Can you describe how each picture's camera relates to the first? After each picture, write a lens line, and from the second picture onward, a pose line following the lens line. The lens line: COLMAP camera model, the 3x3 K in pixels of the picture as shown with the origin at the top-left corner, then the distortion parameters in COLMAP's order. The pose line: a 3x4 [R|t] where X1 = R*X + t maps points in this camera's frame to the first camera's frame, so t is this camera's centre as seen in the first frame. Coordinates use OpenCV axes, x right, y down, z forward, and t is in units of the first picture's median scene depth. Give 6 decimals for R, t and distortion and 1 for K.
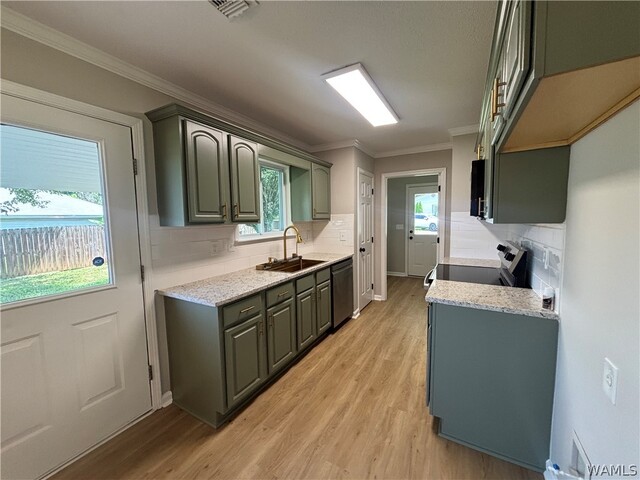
lens RADIAL K [[255.9, 0, 316.6], [0, 255.9, 239.2], [0, 0, 1]] dist [0.001304, -0.000259]
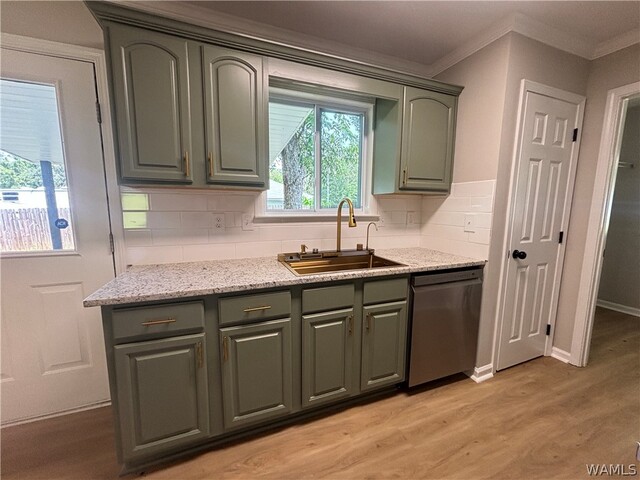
lens RADIAL K [[255.9, 0, 316.6], [0, 255.9, 239.2], [0, 0, 1]] dist [0.001304, -0.000259]
pose [[0.775218, 0.108803, -0.622253, 0.301253], [-0.073850, 0.993910, 0.081784, 0.000916], [0.627362, -0.017447, 0.778533, 0.612212]]
